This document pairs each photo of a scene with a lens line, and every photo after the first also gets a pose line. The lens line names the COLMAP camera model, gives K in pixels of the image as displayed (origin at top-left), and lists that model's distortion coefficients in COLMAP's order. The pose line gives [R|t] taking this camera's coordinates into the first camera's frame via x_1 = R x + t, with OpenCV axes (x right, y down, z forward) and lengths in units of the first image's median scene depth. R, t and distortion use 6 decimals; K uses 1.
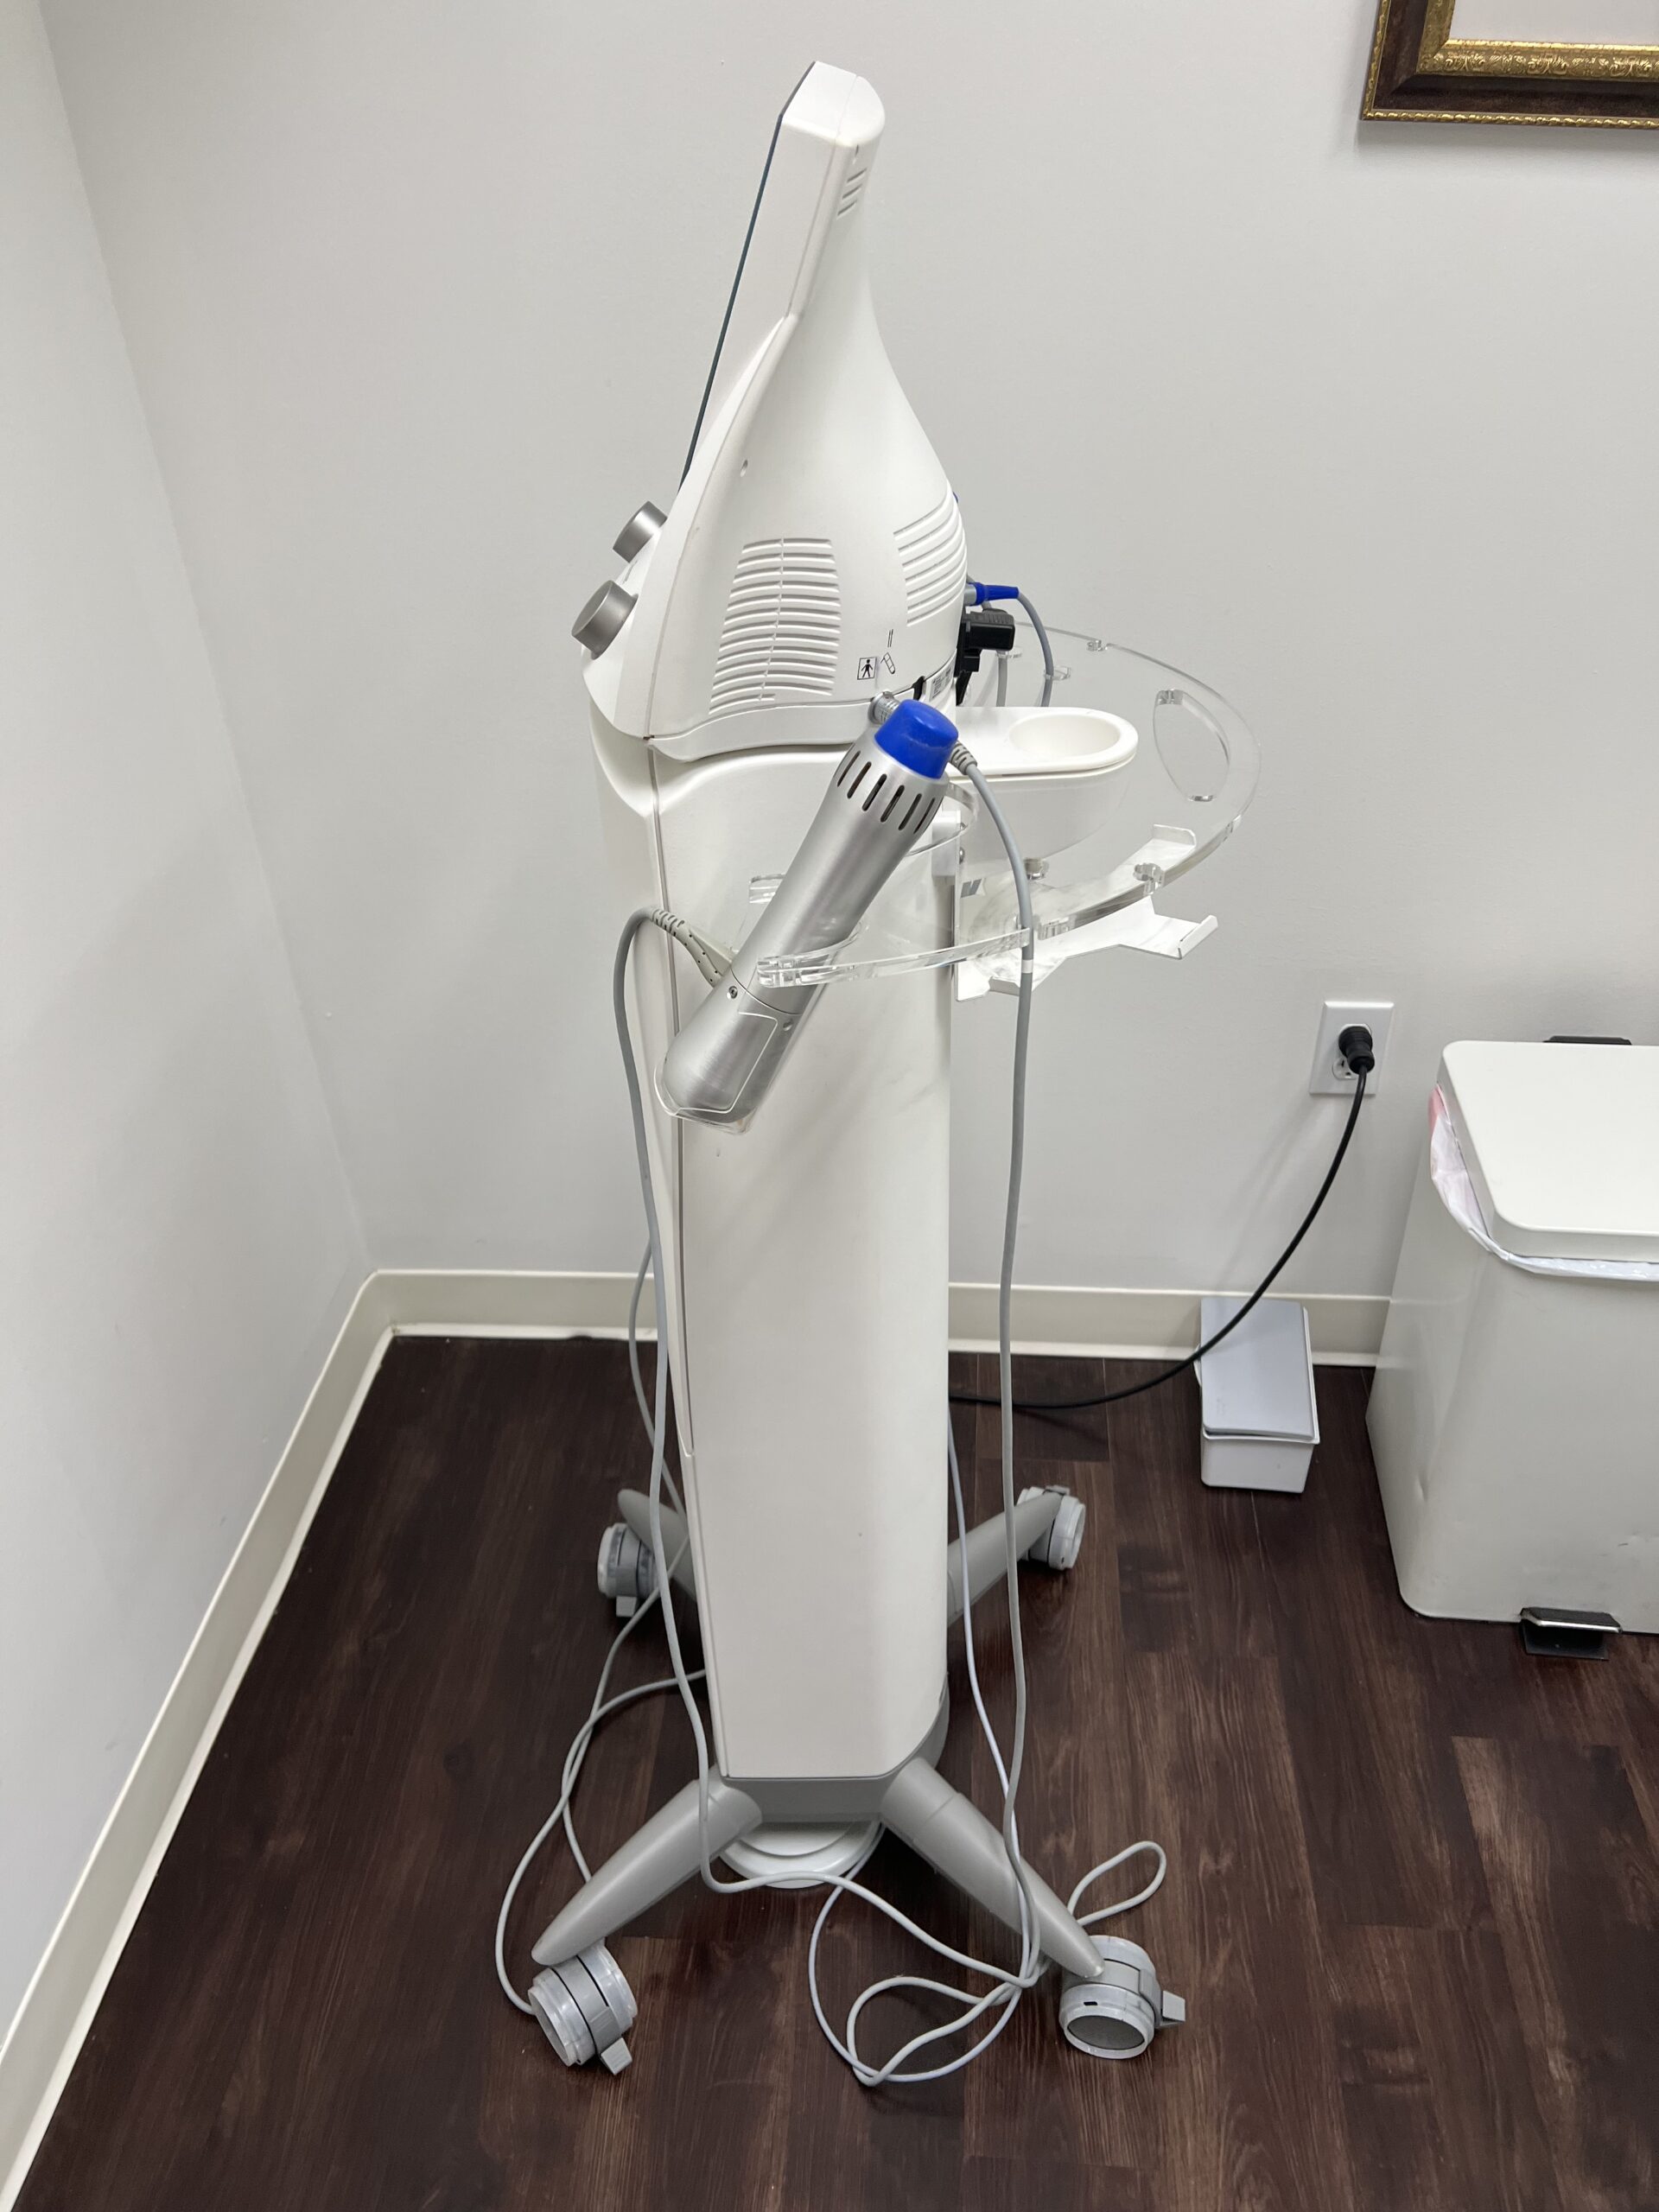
lens RADIAL K [[1646.4, 0, 827.5], [0, 1646.4, 1117.5], [0, 0, 1]] dist [0.027952, -0.041263]
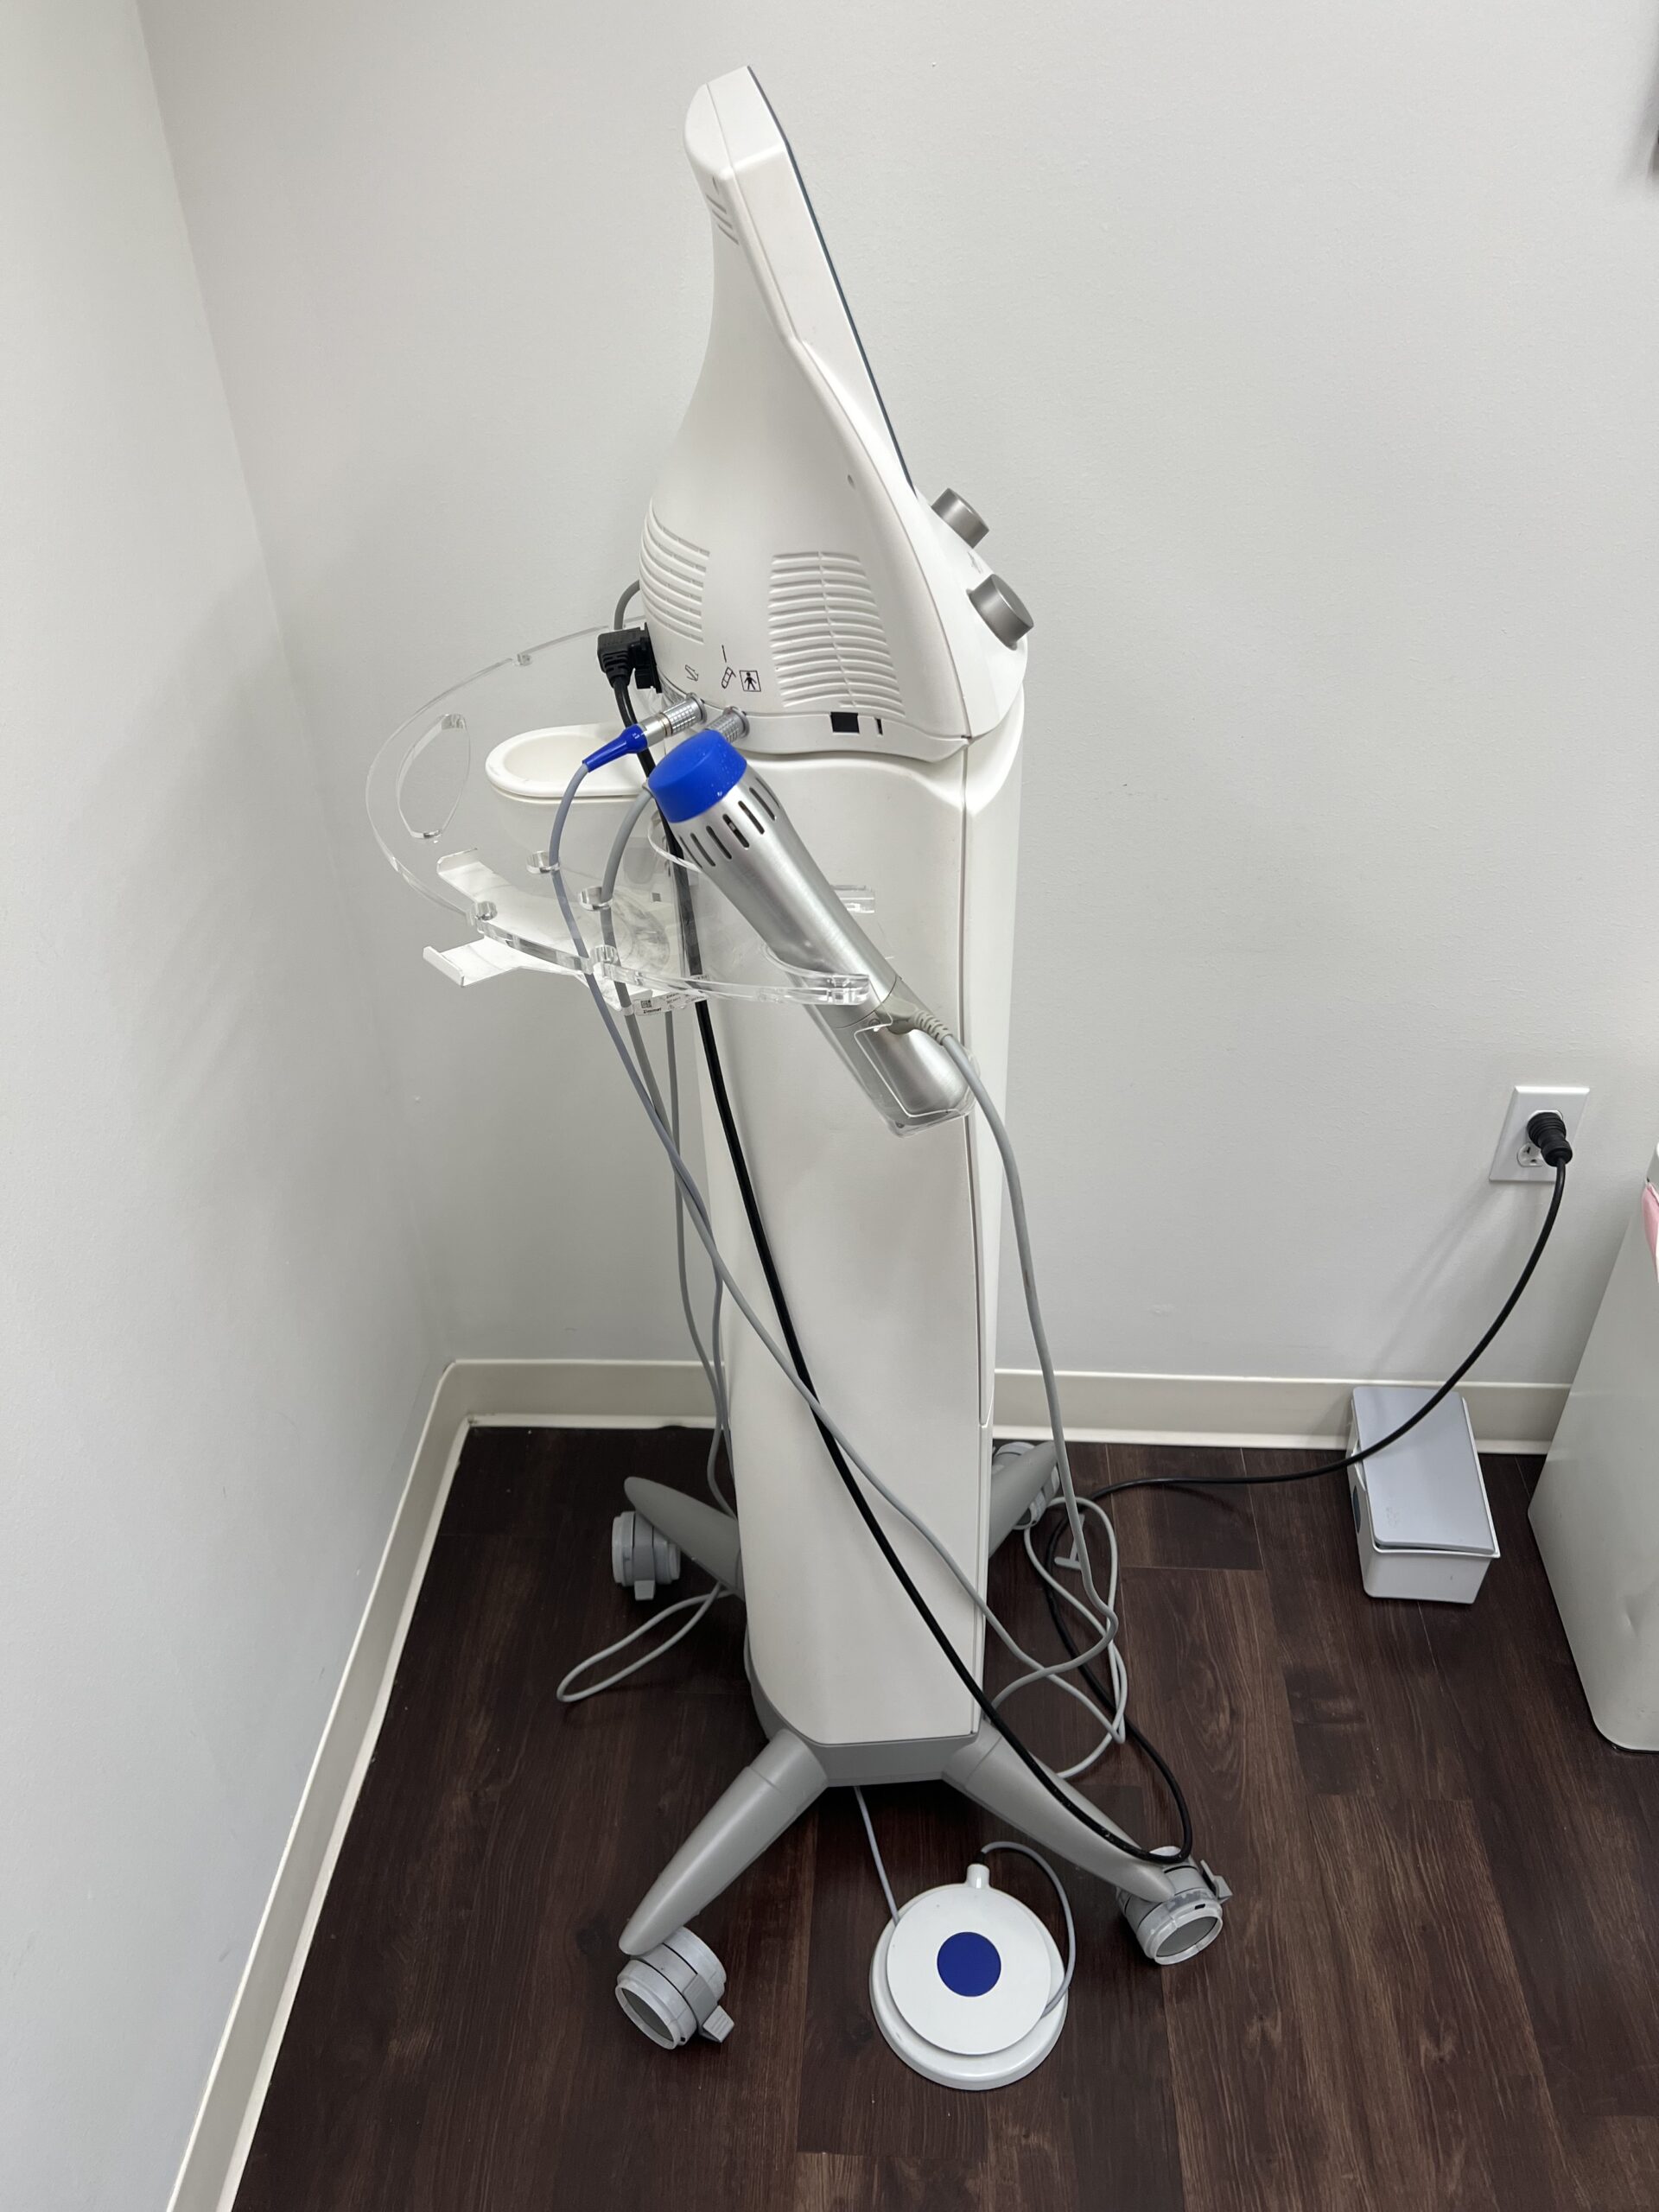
lens RADIAL K [[1646.4, 0, 829.2], [0, 1646.4, 1109.2], [0, 0, 1]] dist [0.027952, -0.041263]
pose [[0.999480, -0.007755, 0.031308, -0.120118], [0.006981, 0.999669, 0.024772, -0.090374], [-0.031490, -0.024540, 0.999203, 0.099266]]
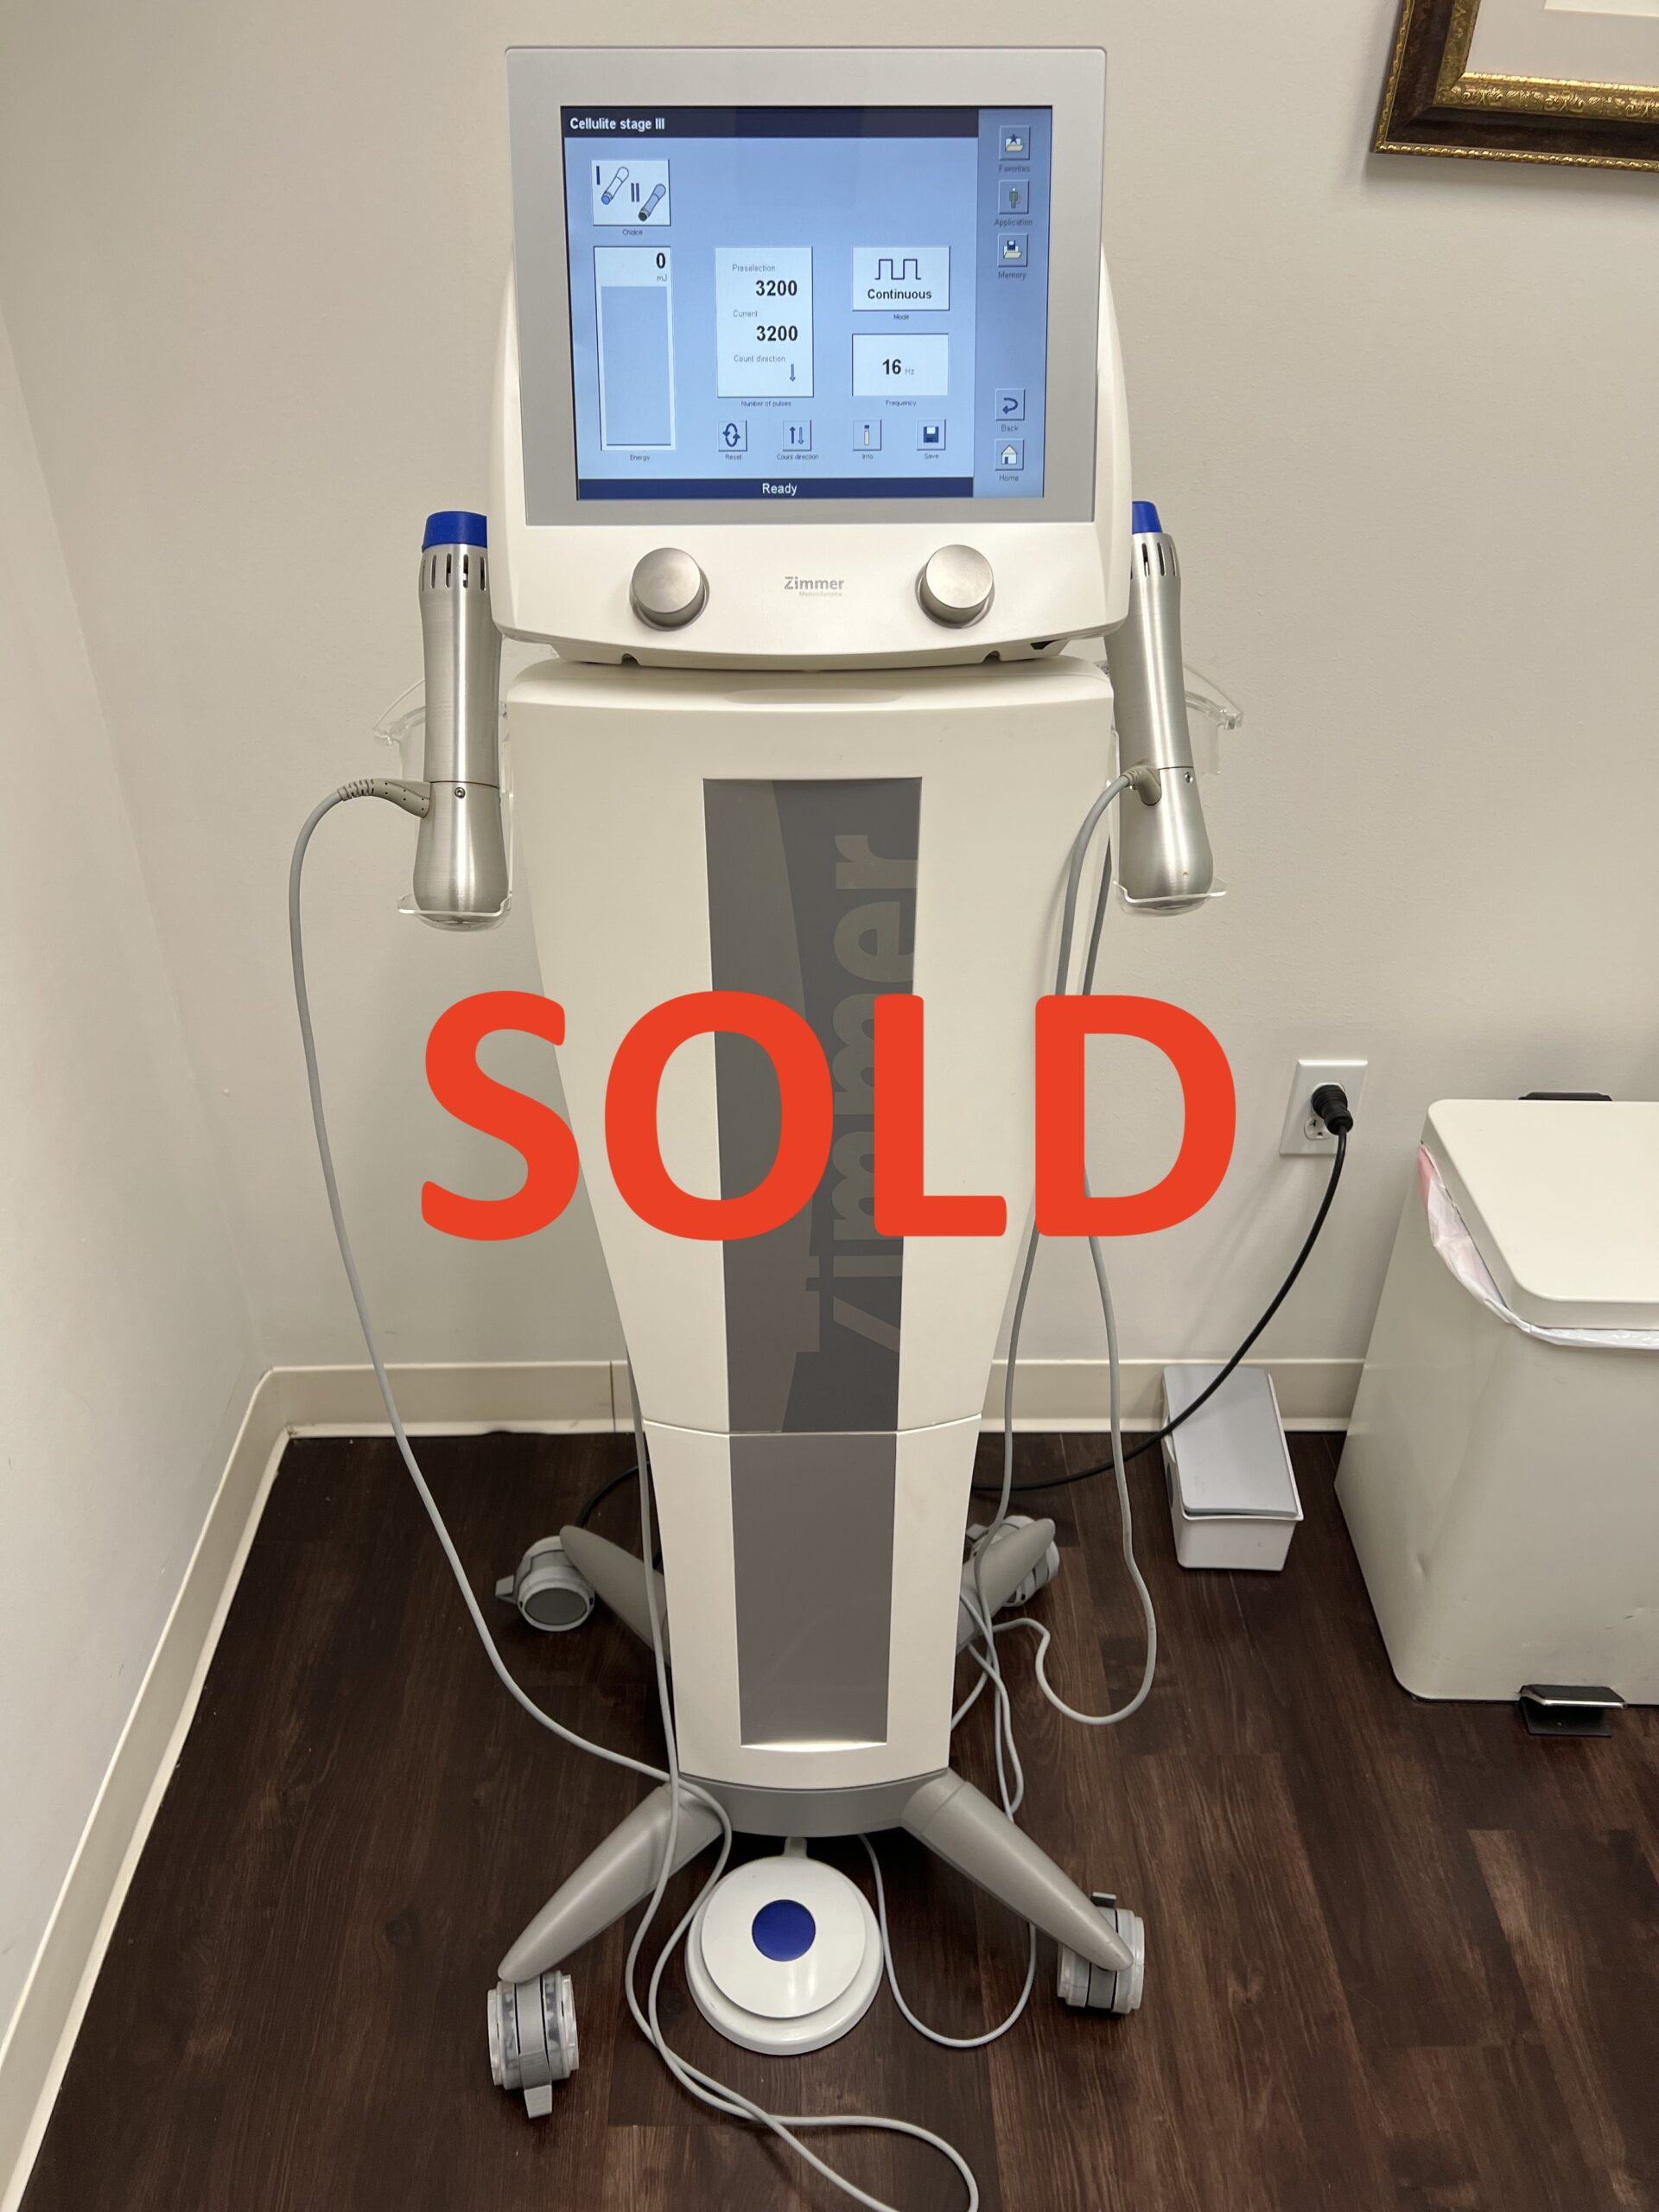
lens RADIAL K [[1646.4, 0, 823.3], [0, 1646.4, 1104.3], [0, 0, 1]] dist [0.027952, -0.041263]
pose [[0.994279, -0.019681, 0.104983, -0.083964], [0.023031, 0.999260, -0.030795, -0.022925], [-0.104299, 0.033037, 0.993997, 0.076962]]
